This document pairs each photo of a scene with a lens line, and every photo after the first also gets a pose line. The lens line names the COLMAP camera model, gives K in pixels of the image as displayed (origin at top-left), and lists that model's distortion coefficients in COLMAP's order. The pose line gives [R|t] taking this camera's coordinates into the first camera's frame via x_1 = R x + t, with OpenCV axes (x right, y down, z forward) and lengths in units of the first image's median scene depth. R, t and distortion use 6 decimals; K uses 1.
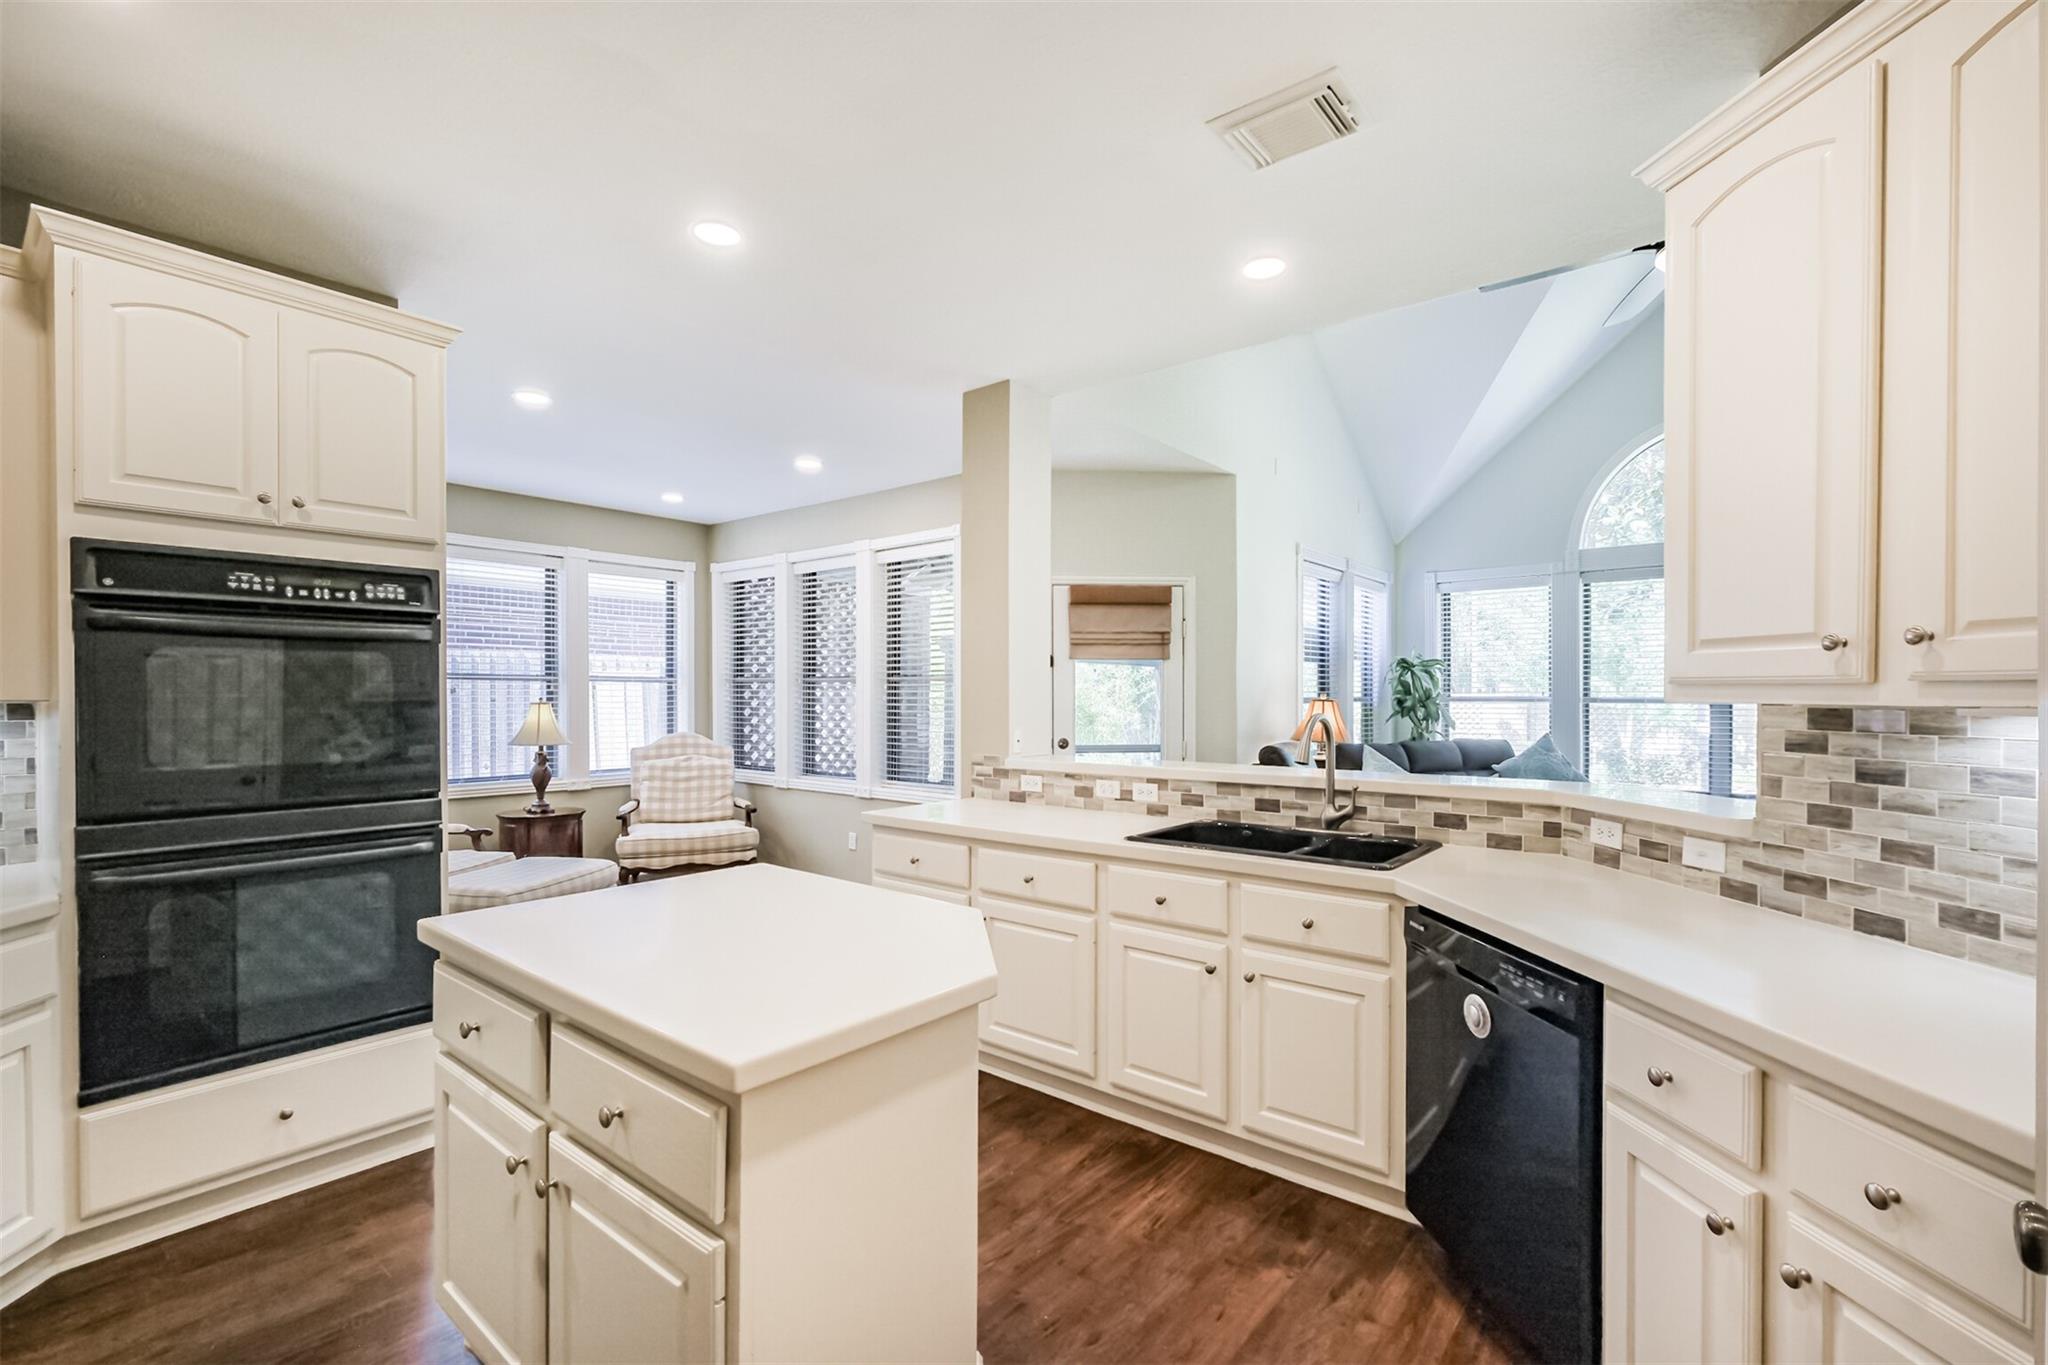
lens RADIAL K [[904.1, 0, 1023.6], [0, 904.1, 701.9], [0, 0, 1]] dist [0.006670, -0.000210]
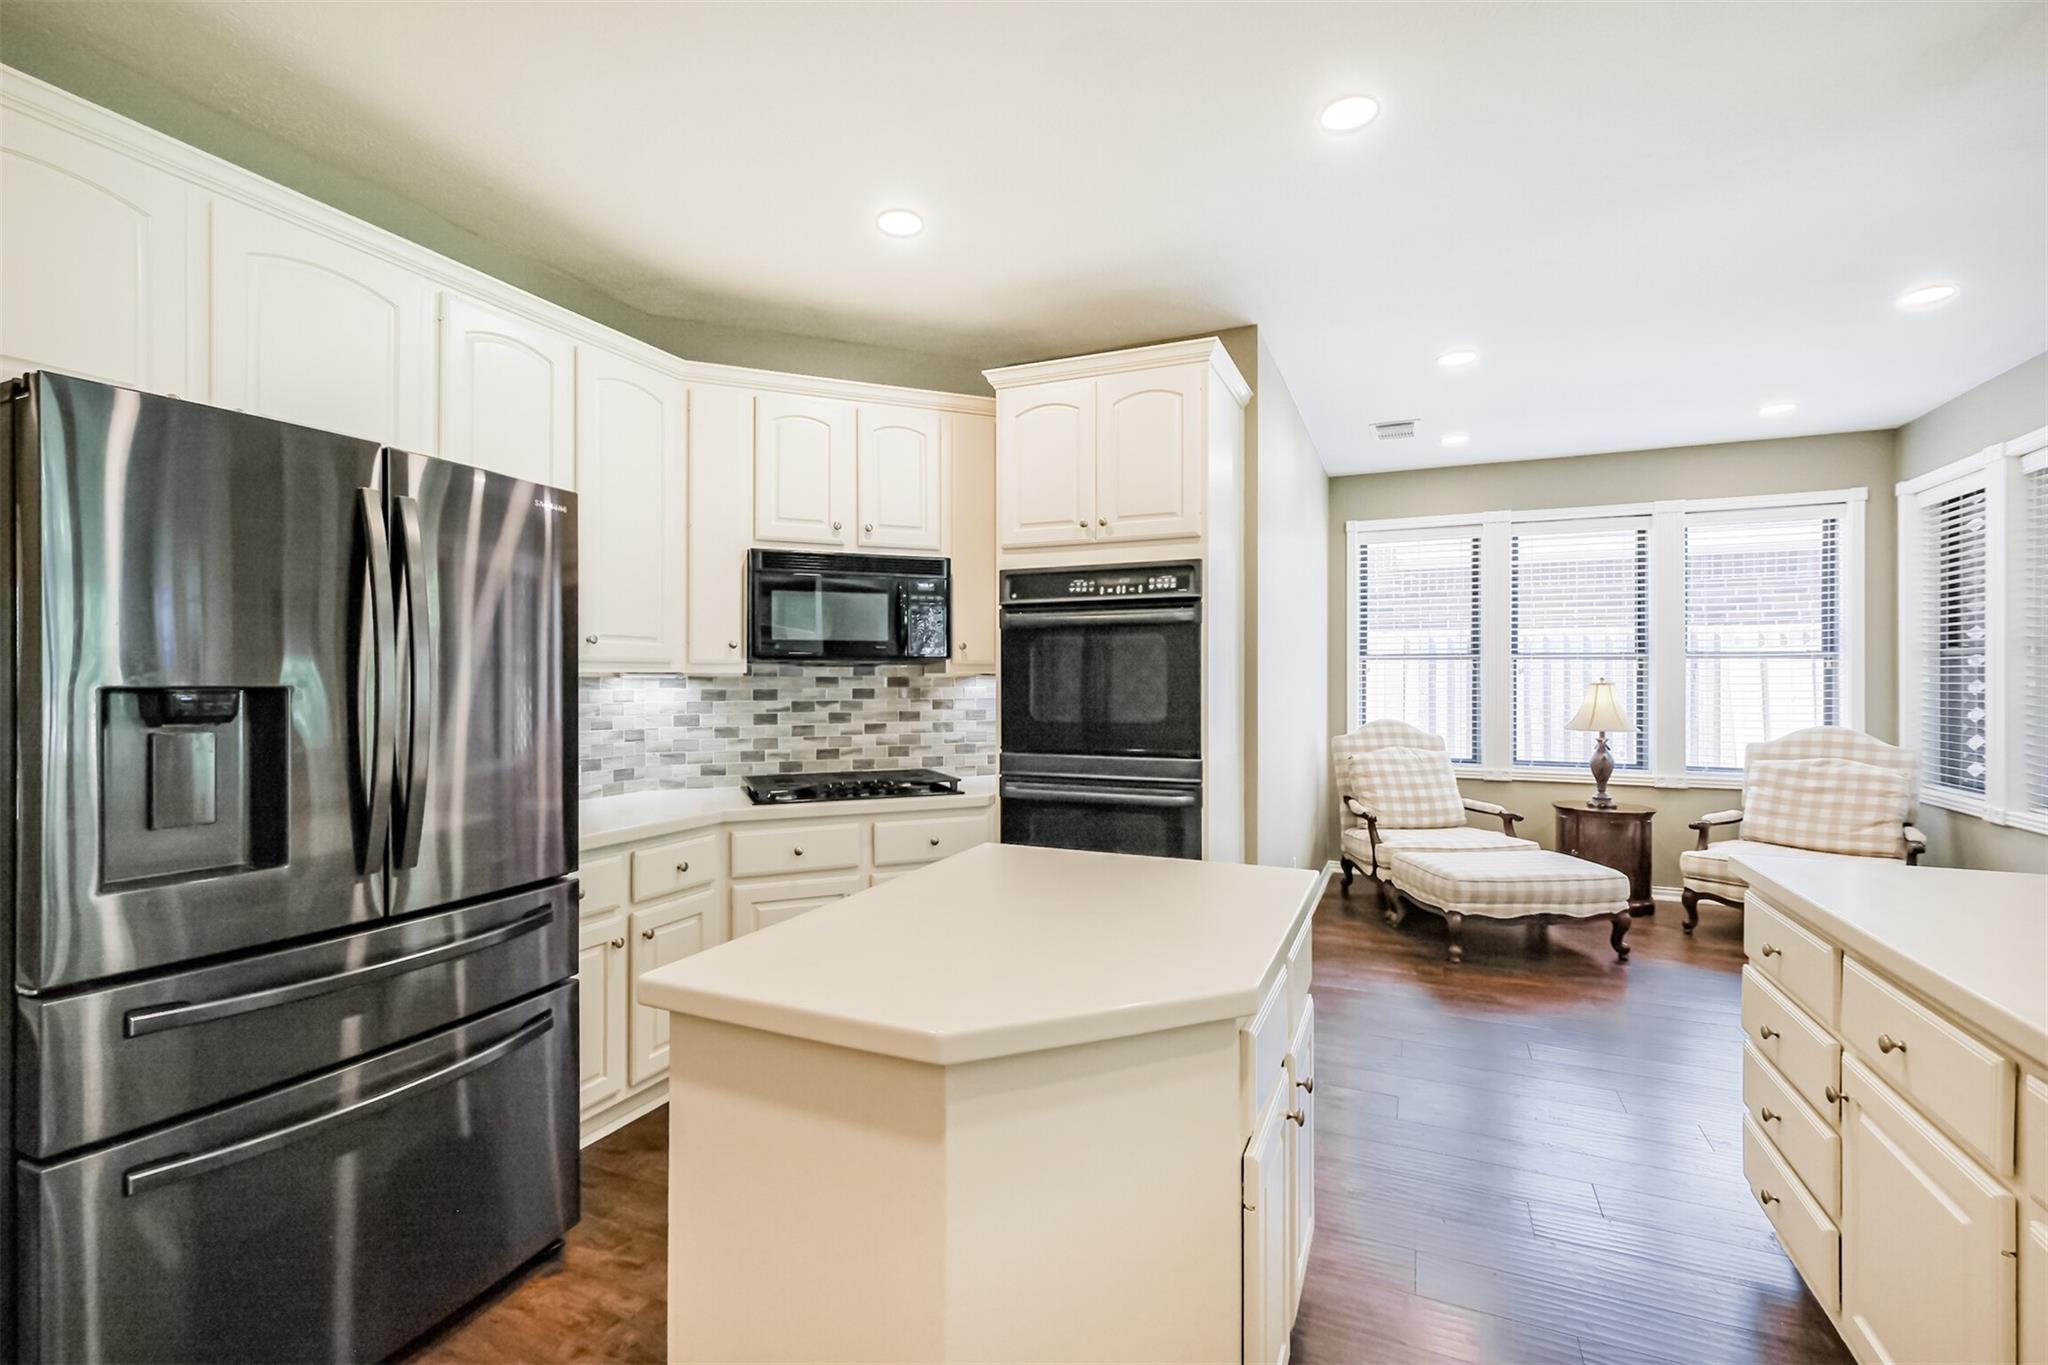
lens RADIAL K [[904.1, 0, 1031.1], [0, 904.1, 678.0], [0, 0, 1]] dist [0.006670, -0.000210]
pose [[0.272366, -0.002088, -0.962191, 0.161856], [-0.009047, 0.999948, -0.004731, 0.004776], [0.962151, 0.009994, 0.272333, 0.206240]]
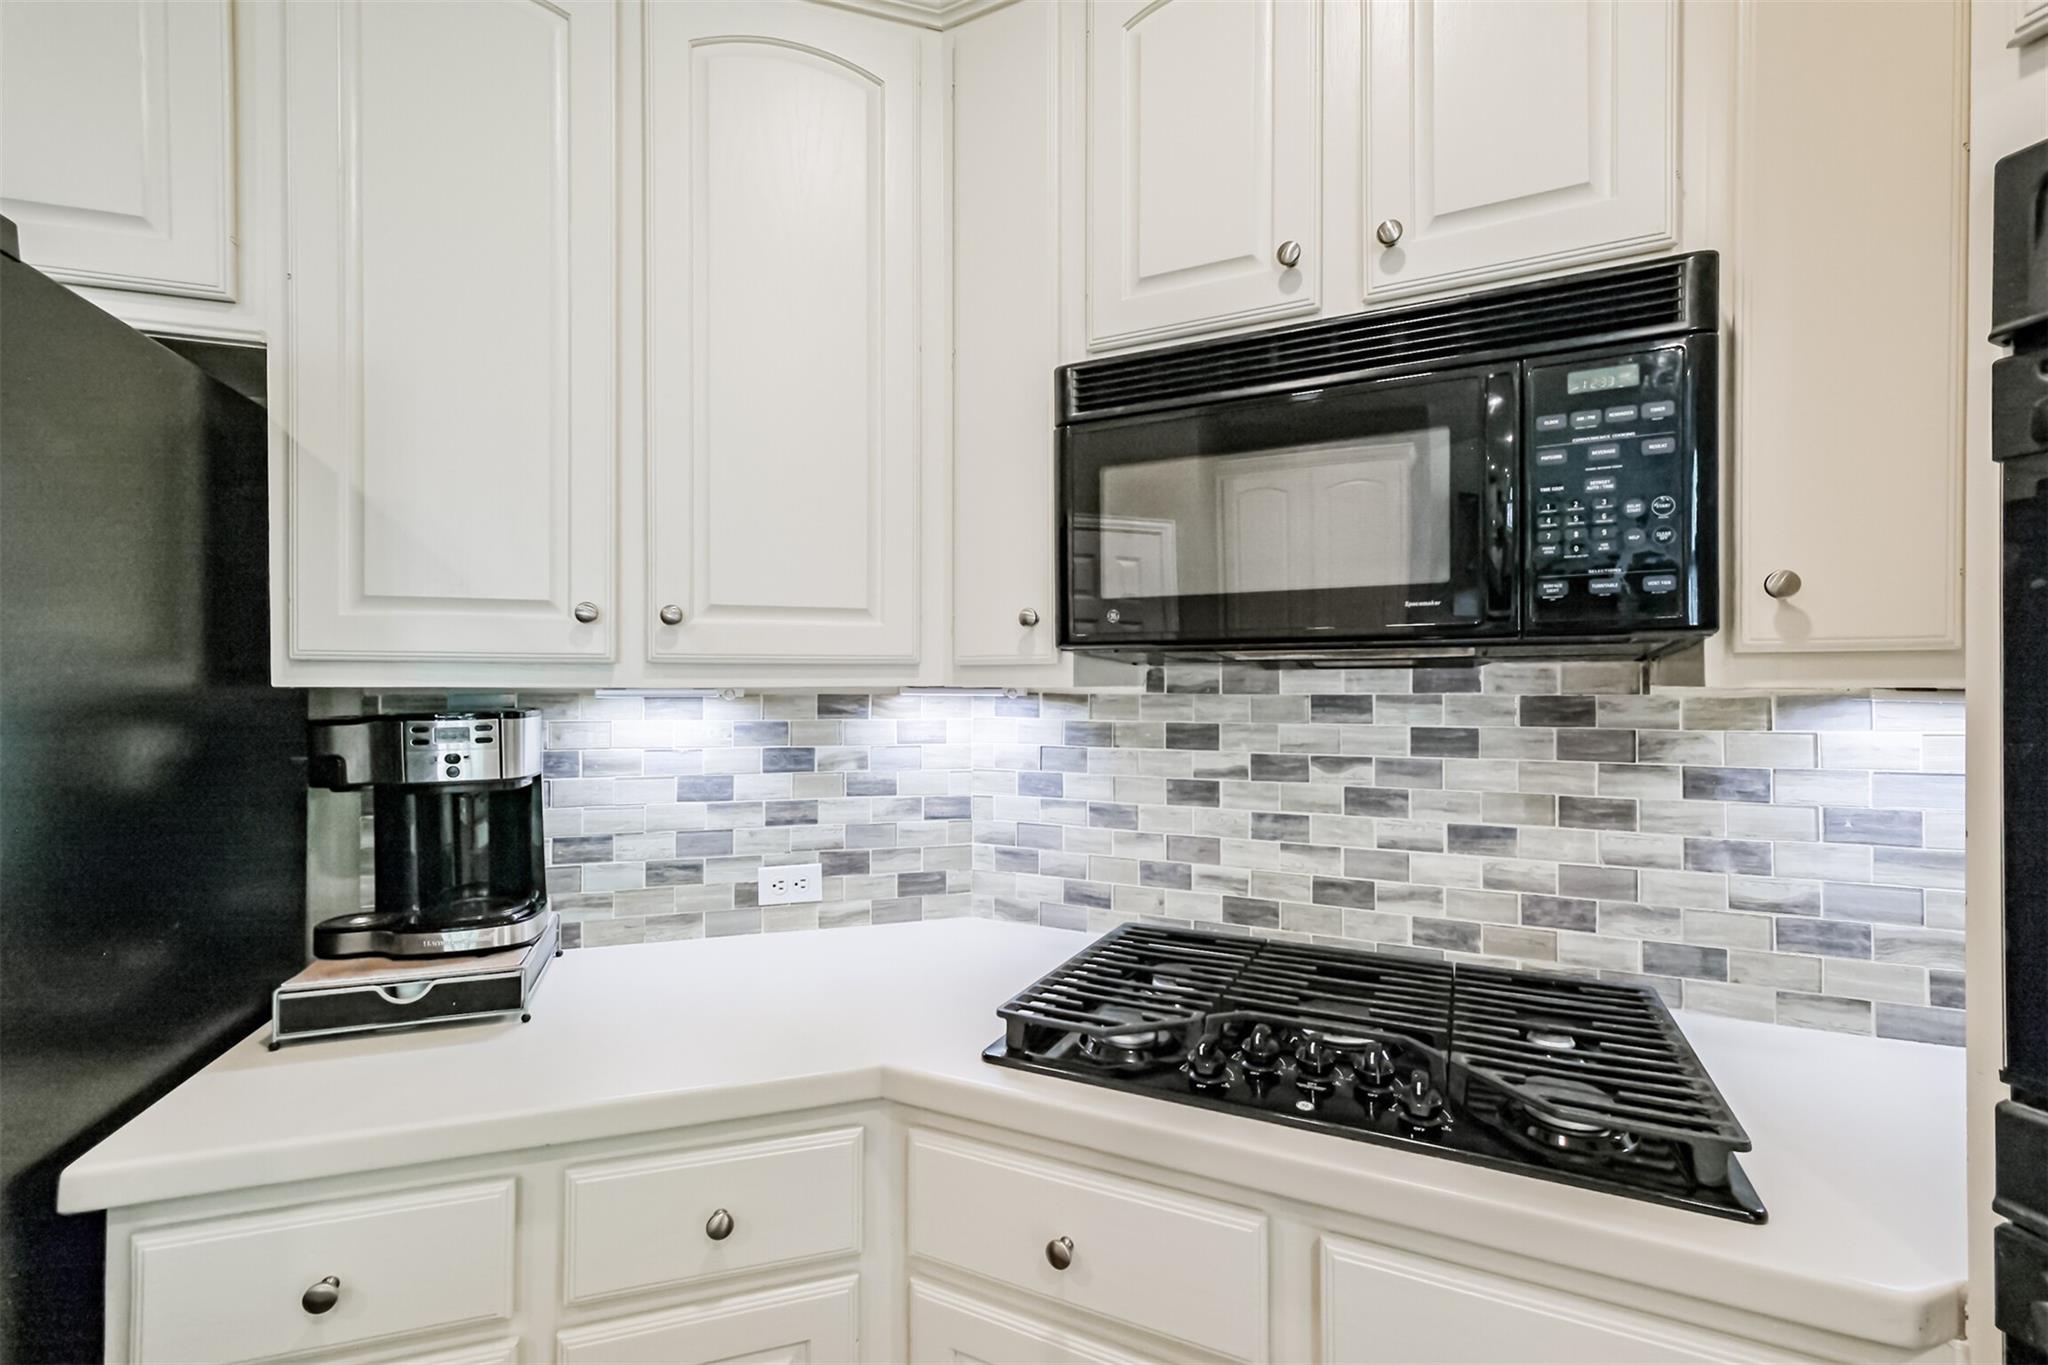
lens RADIAL K [[904.1, 0, 1019.7], [0, 904.1, 682.1], [0, 0, 1]] dist [0.006670, -0.000210]
pose [[-0.546175, -0.005092, -0.837656, -0.184935], [-0.009040, 0.999959, -0.000184, 0.000113], [0.837622, 0.007472, -0.546199, 0.291669]]
